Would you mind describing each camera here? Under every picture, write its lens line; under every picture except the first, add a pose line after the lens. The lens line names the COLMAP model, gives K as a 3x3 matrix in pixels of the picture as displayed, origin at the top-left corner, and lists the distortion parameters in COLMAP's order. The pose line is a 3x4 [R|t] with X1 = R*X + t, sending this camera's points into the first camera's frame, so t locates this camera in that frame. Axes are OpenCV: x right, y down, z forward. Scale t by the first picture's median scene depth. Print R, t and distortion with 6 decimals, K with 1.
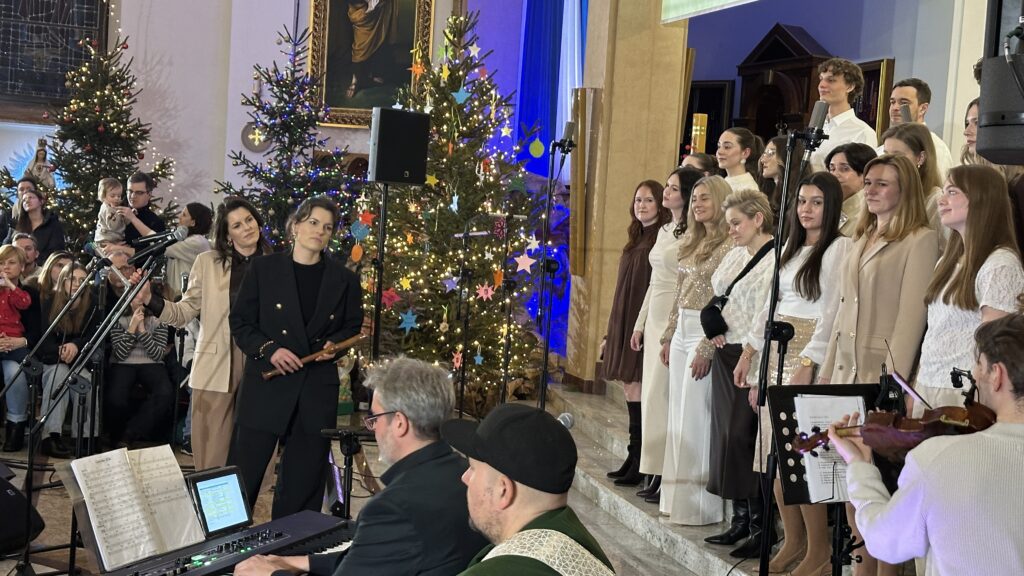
lens RADIAL K [[1421.9, 0, 513.7], [0, 1421.9, 281.7], [0, 0, 1]] dist [0.136914, 0.000000]
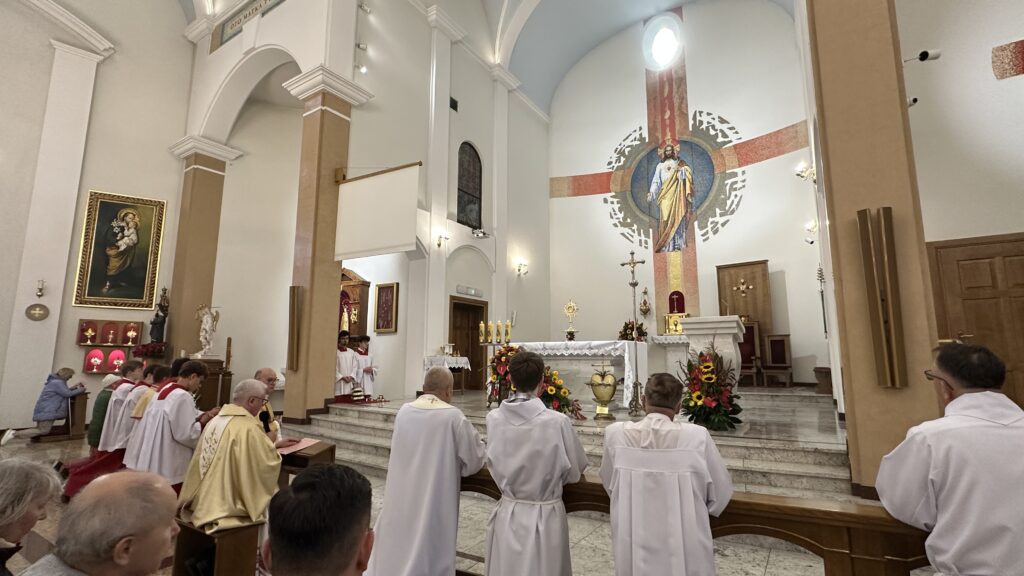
lens RADIAL K [[472.8, 0, 509.9], [0, 472.8, 287.0], [0, 0, 1]] dist [-0.000534, -0.000092]
pose [[0.748760, 0.037587, 0.661775, -0.204395], [0.074375, 0.987322, -0.140229, -0.004567], [-0.658655, 0.154218, 0.736472, 0.236512]]
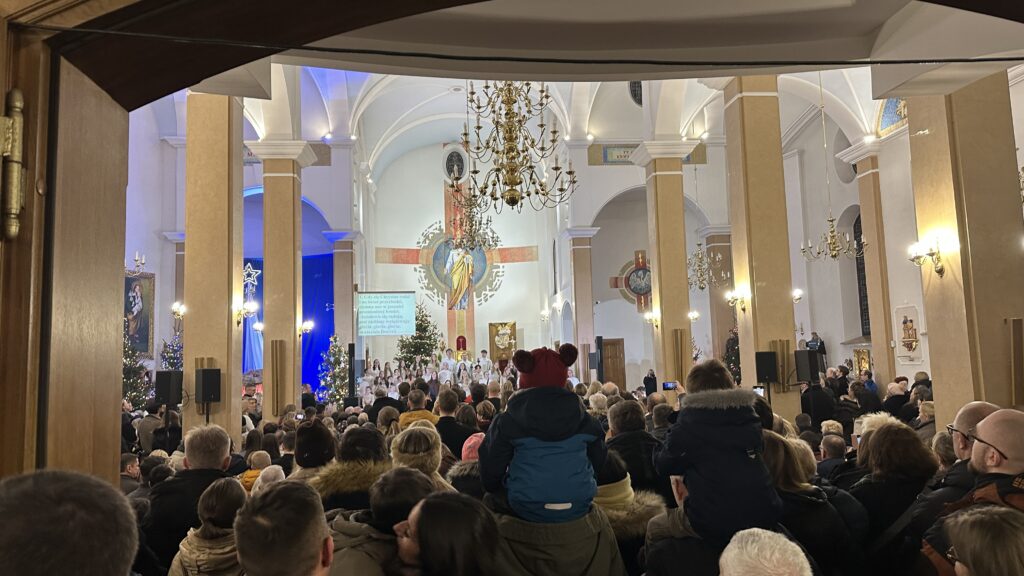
lens RADIAL K [[708.8, 0, 506.4], [0, 708.8, 294.6], [0, 0, 1]] dist [0.125559, -0.169113]
pose [[0.177089, 0.026512, 0.983838, -2.046898], [0.085373, 0.995455, -0.042192, -0.179422], [-0.980485, 0.091465, 0.174021, 0.152256]]
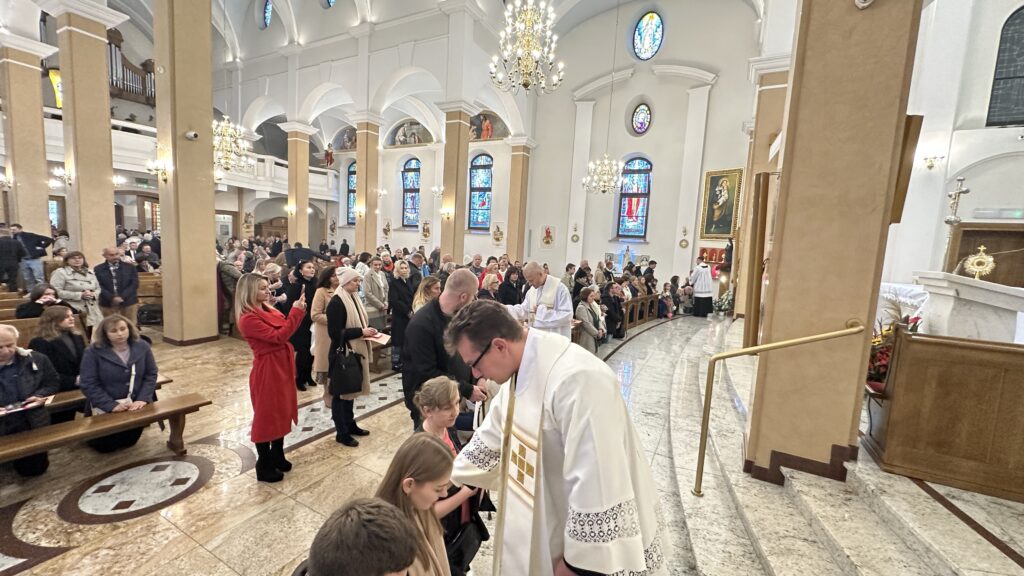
lens RADIAL K [[408.3, 0, 510.9], [0, 408.3, 285.6], [0, 0, 1]] dist [-0.000610, 0.000143]
pose [[0.725988, 0.046159, -0.686157, 0.331628], [-0.037825, 0.998915, 0.027177, -0.013992], [0.686666, 0.006224, 0.726946, -0.044020]]
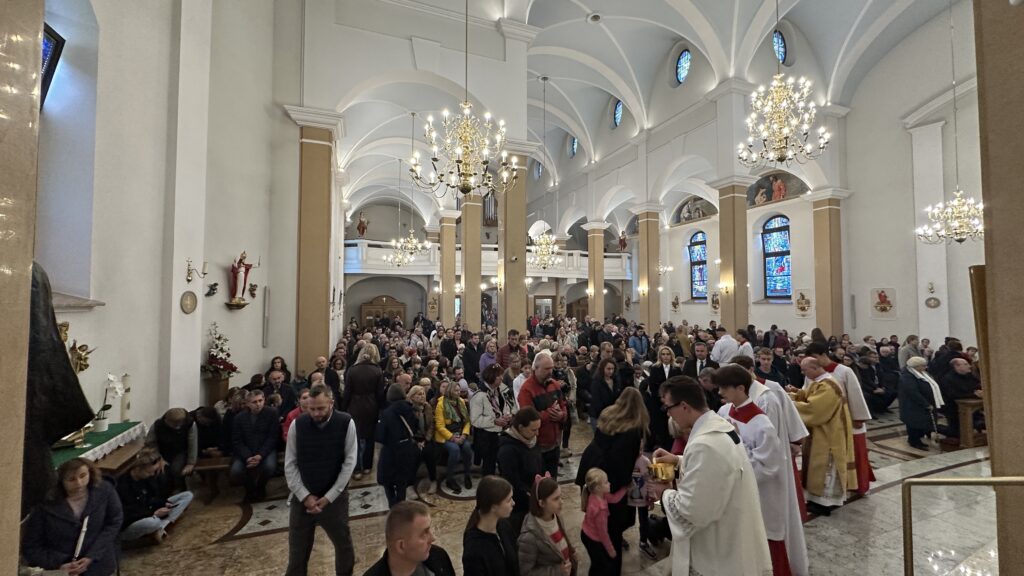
lens RADIAL K [[408.3, 0, 510.8], [0, 408.3, 286.1], [0, 0, 1]] dist [-0.000610, 0.000143]
pose [[0.086828, -0.102772, -0.990908, 0.486359], [-0.037792, 0.993609, -0.106364, -0.046281], [0.995506, 0.046684, 0.082389, -0.006991]]
